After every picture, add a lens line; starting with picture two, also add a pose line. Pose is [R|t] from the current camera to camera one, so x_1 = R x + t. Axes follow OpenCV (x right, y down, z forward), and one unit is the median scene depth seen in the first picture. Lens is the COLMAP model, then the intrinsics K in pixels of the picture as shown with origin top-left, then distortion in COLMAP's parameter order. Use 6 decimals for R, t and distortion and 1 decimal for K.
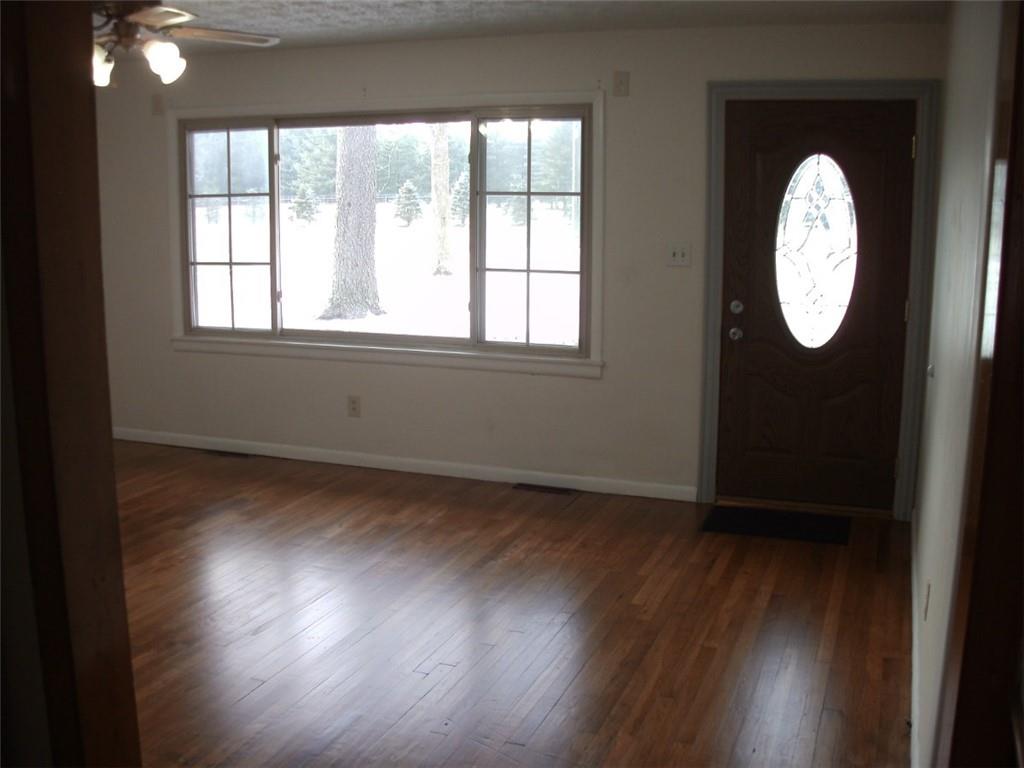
lens RADIAL K [[1074.0, 0, 511.8], [0, 1074.0, 387.5], [0, 0, 1]] dist [-0.286286, 0.332379]
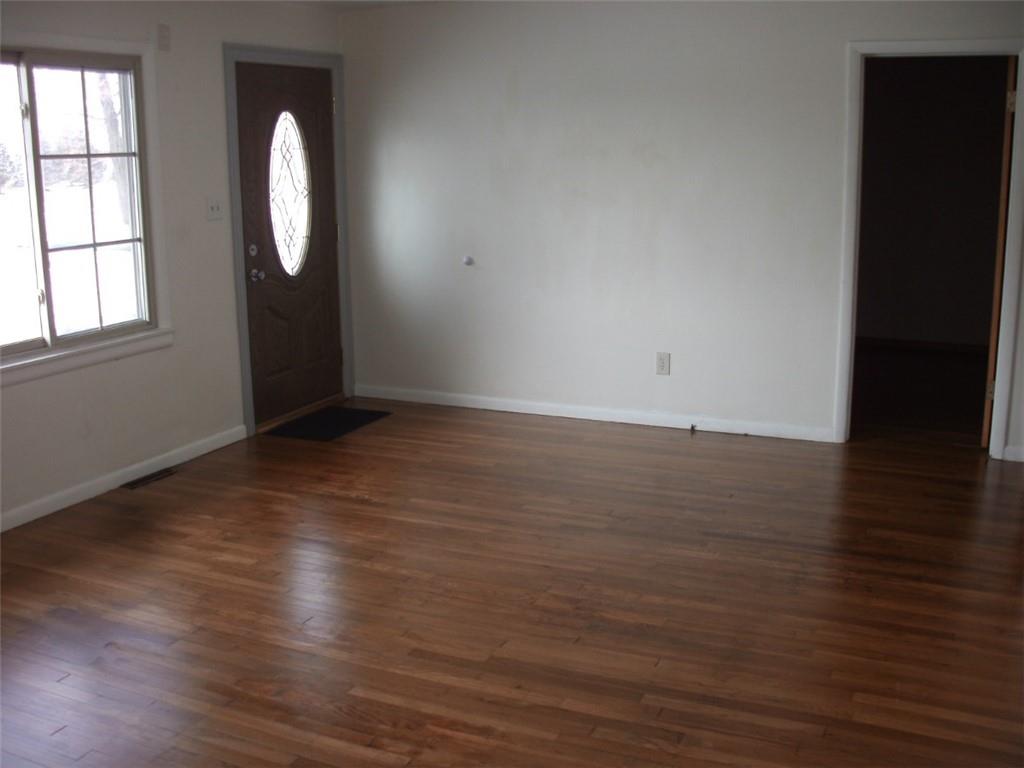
lens RADIAL K [[1074.0, 0, 511.8], [0, 1074.0, 387.5], [0, 0, 1]] dist [-0.286286, 0.332379]
pose [[0.071679, -0.225266, 0.971657, -0.819530], [0.186548, 0.960001, 0.208802, -0.111247], [-0.979827, 0.166294, 0.110835, 0.604253]]
